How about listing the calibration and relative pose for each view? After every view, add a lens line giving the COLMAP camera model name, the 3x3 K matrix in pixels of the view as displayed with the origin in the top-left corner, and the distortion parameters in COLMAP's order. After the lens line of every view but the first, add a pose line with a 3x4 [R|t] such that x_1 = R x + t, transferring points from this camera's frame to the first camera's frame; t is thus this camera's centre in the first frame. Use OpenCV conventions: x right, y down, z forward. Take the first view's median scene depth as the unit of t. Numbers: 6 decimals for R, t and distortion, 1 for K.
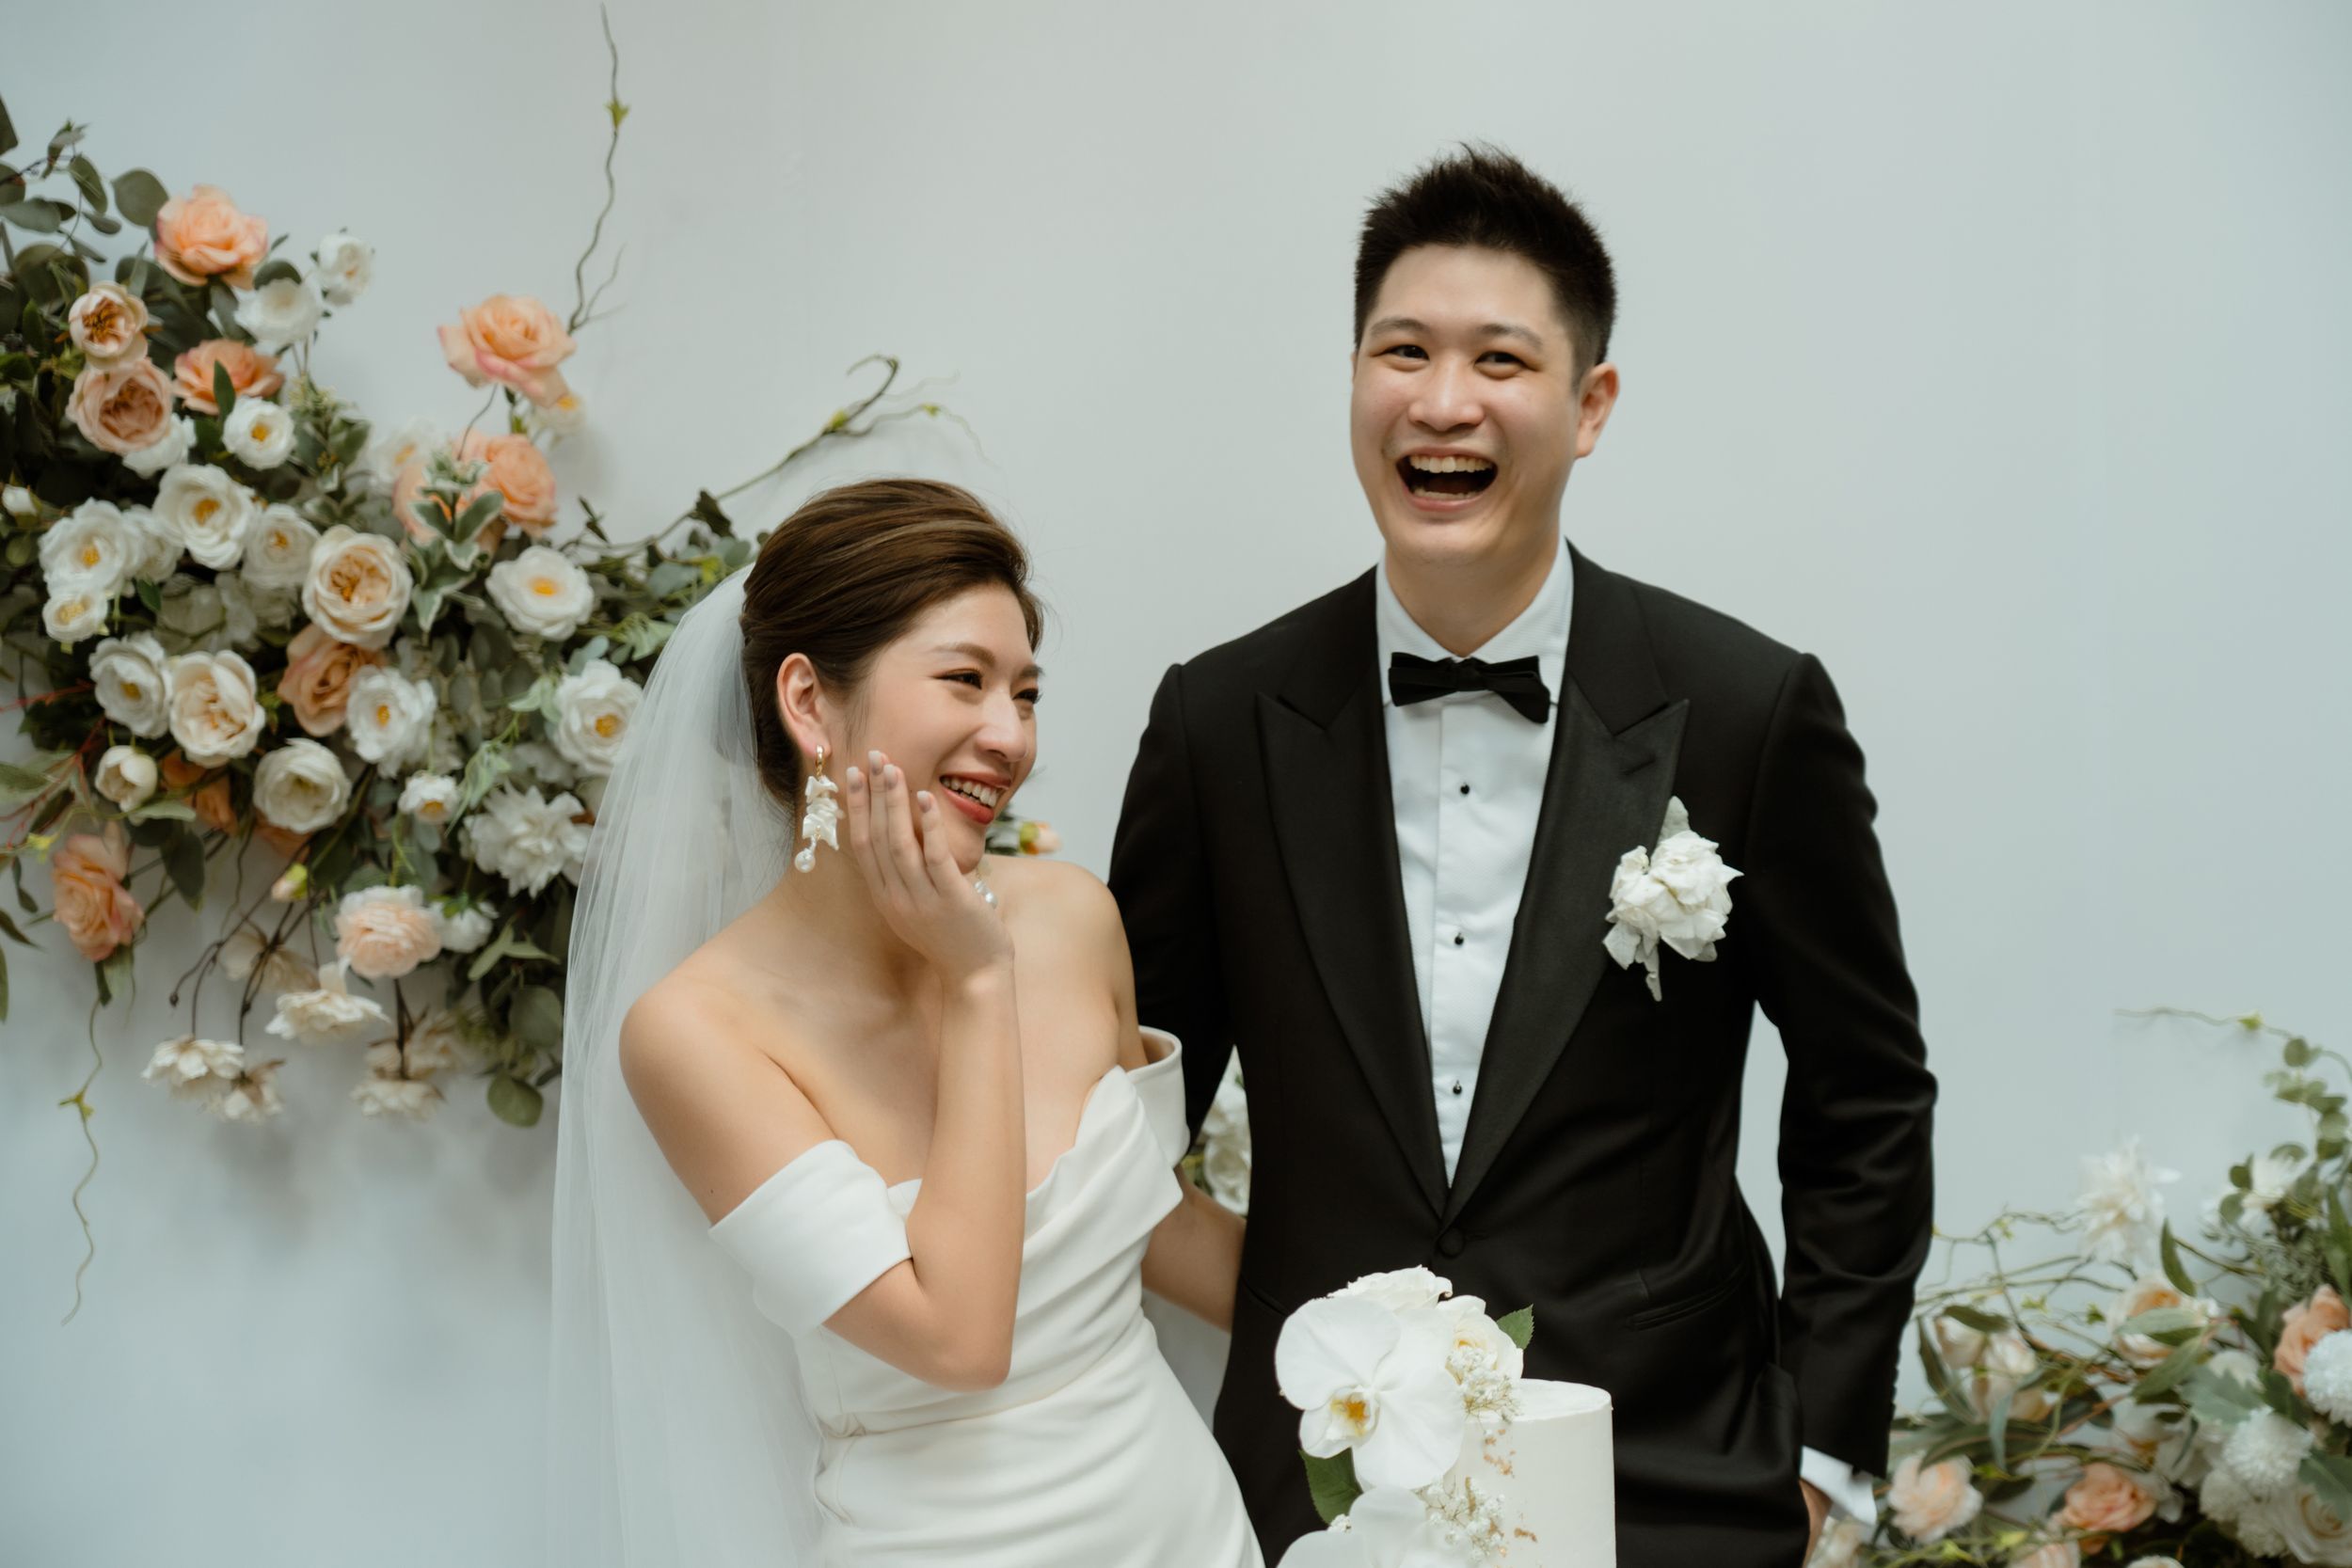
lens RADIAL K [[4836.0, 0, 1455.3], [0, 4836.0, 811.0], [0, 0, 1]] dist [0.043117, 0.100421]
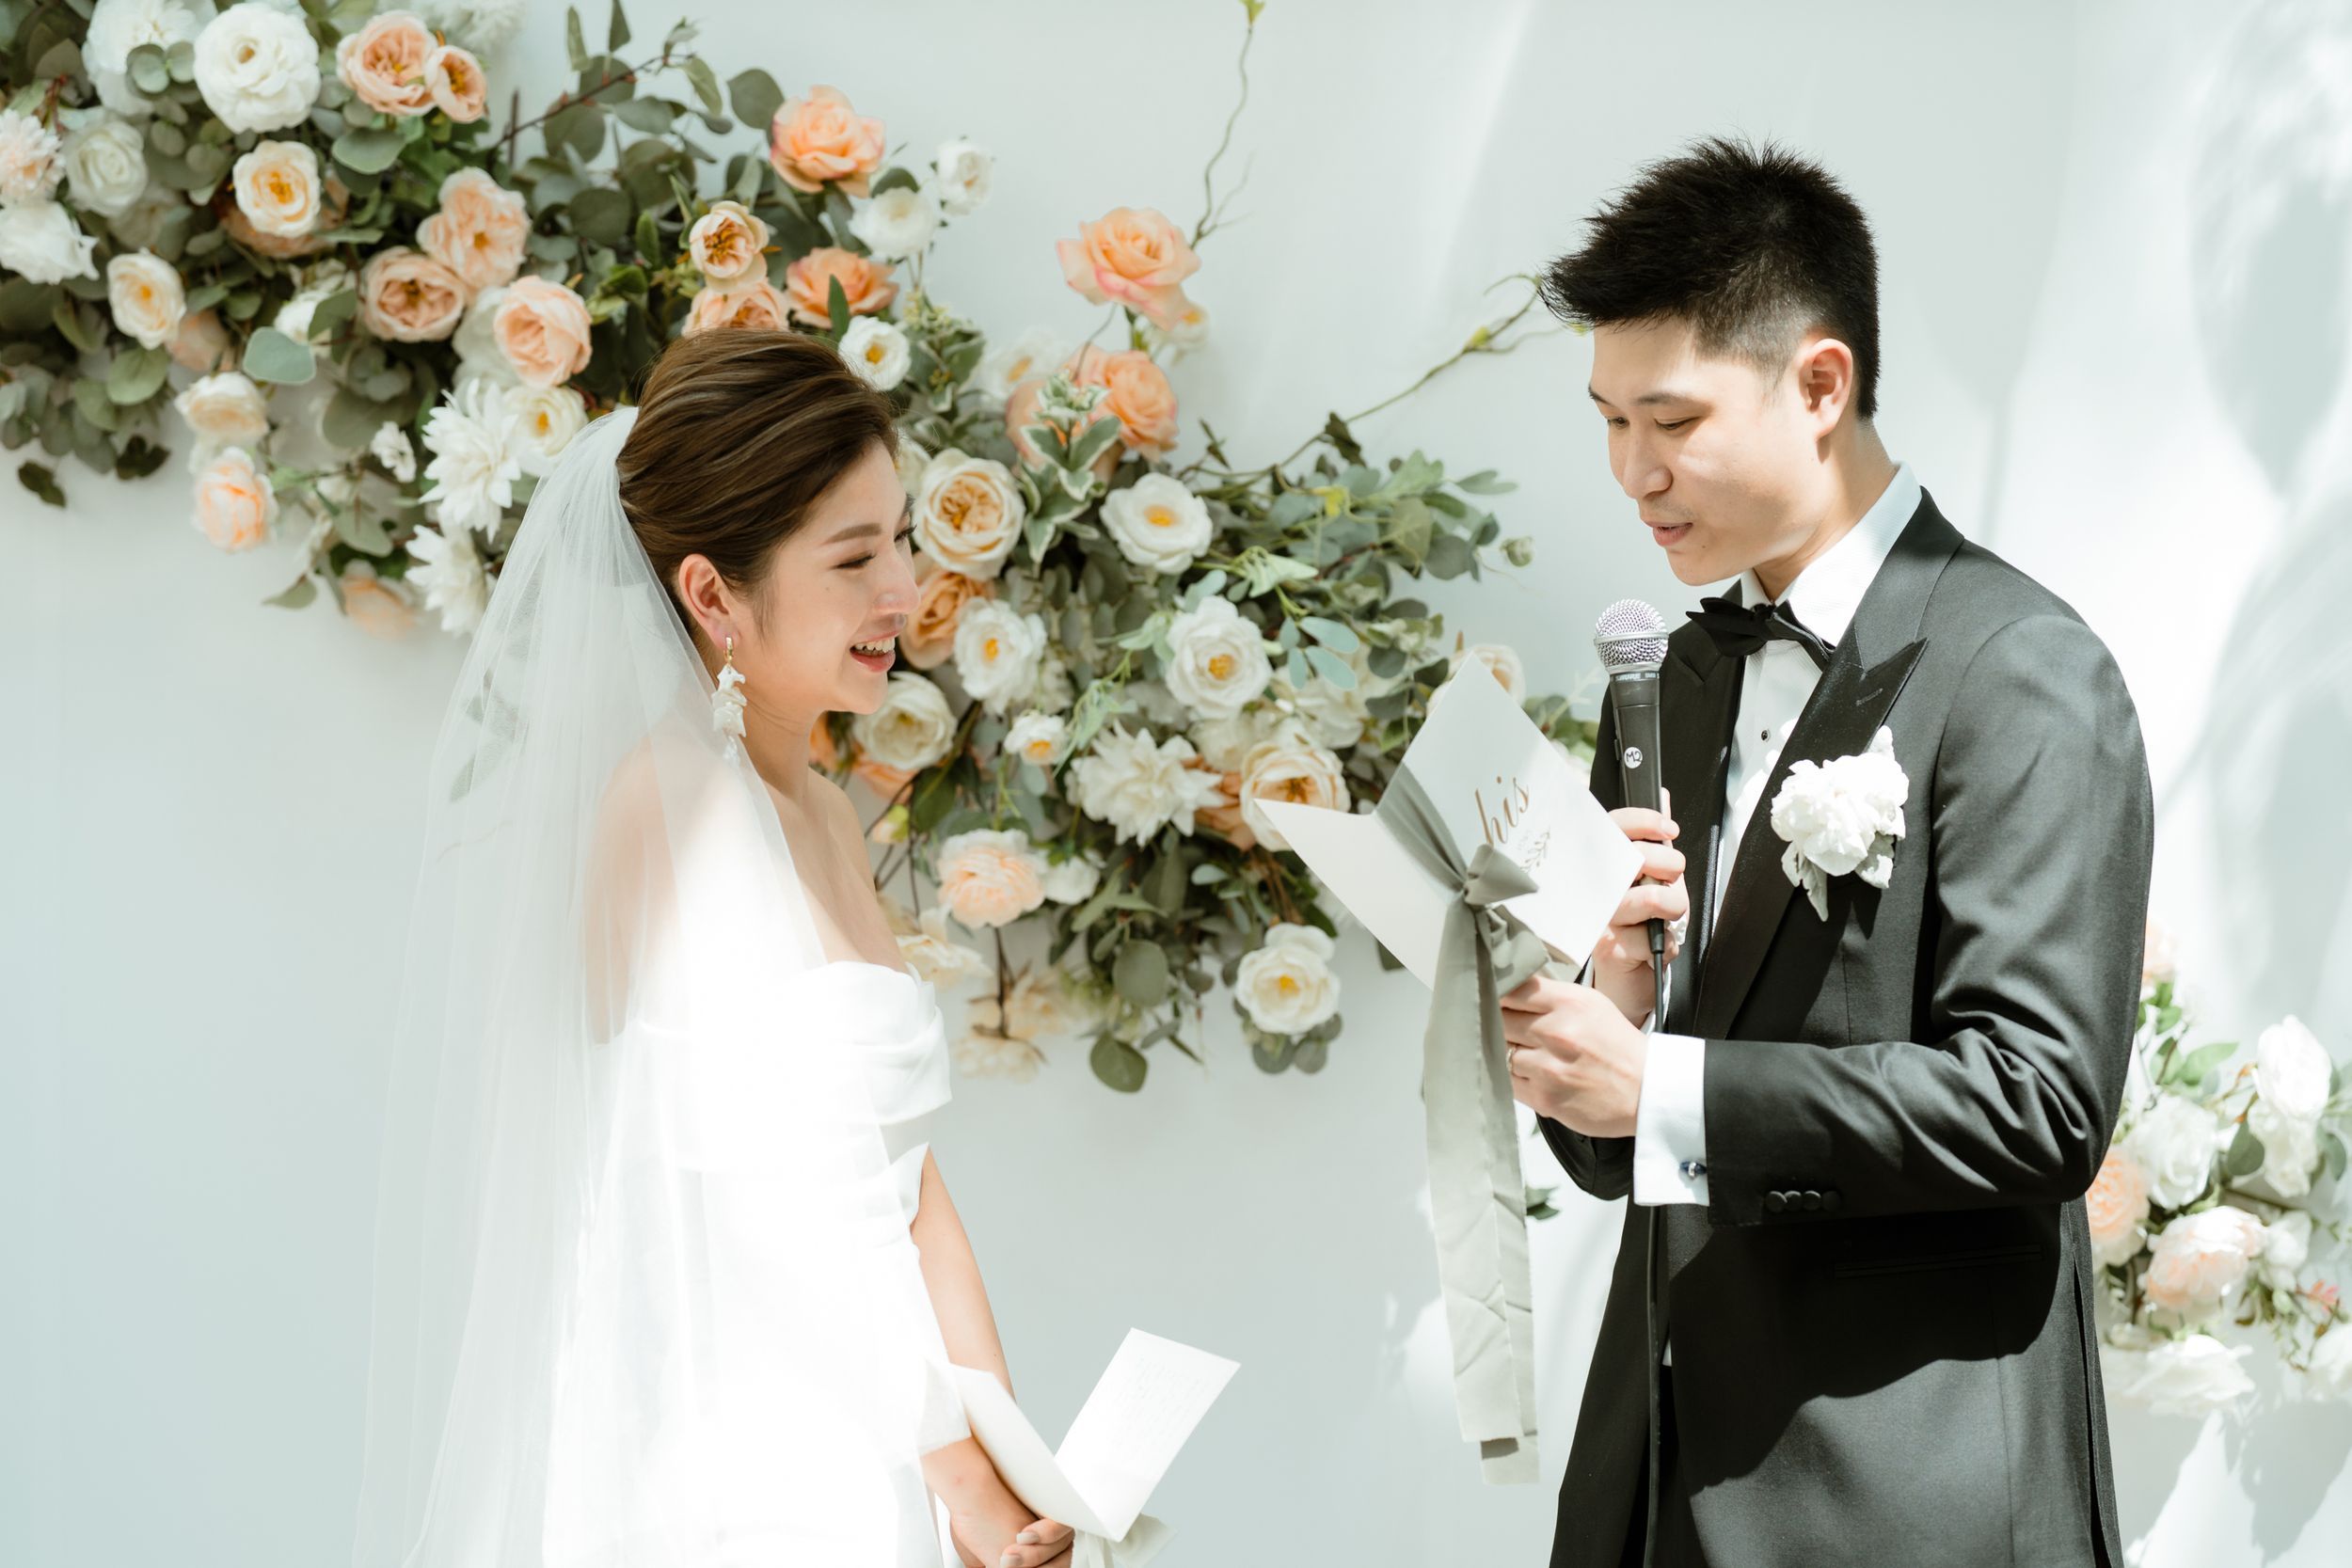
lens RADIAL K [[8731.6, 0, 1176.0], [0, 8731.6, 784.0], [0, 0, 1]] dist [0.665888, -17.747904]
pose [[0.981456, 0.024131, -0.190161, 0.139414], [-0.024444, 0.999701, 0.000700, 0.004379], [0.190121, 0.003961, 0.981753, -0.668189]]
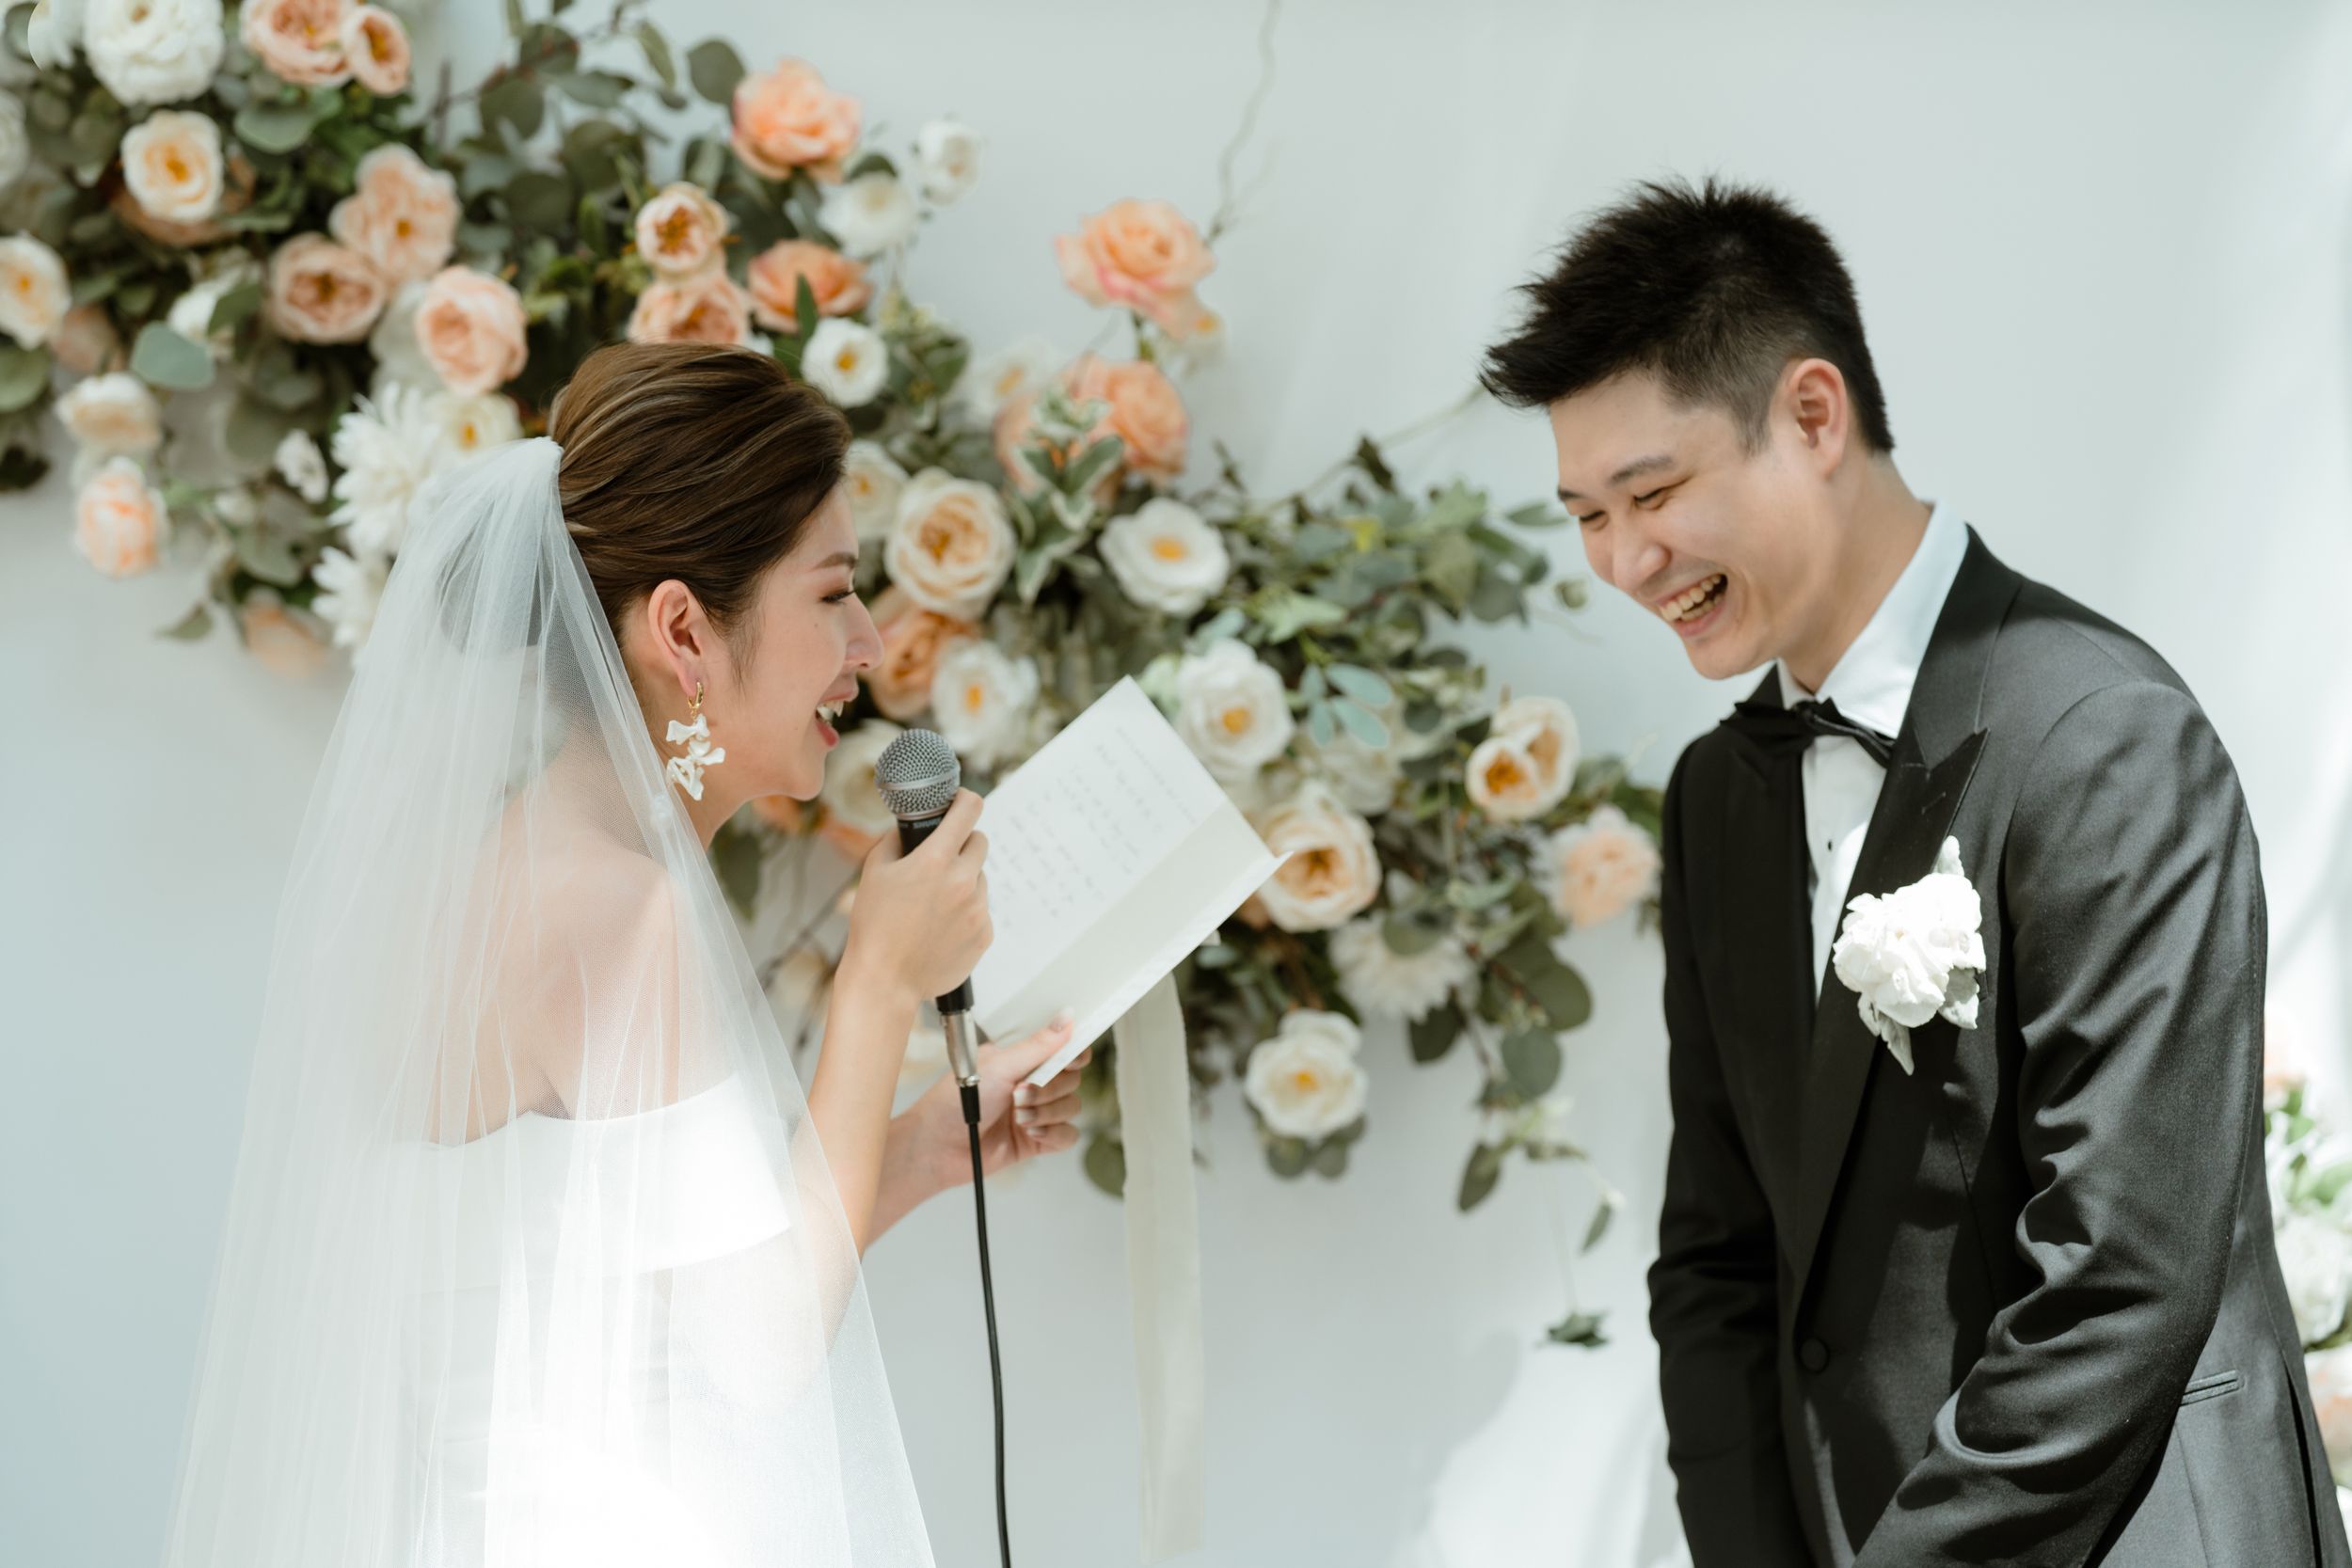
lens RADIAL K [[8731.6, 0, 1176.0], [0, 8731.6, 784.0], [0, 0, 1]] dist [0.665888, -17.747904]
pose [[0.981507, 0.034808, -0.188237, 0.097215], [-0.036074, 0.999344, -0.003303, -0.001134], [0.187999, 0.010032, 0.982118, -0.473844]]
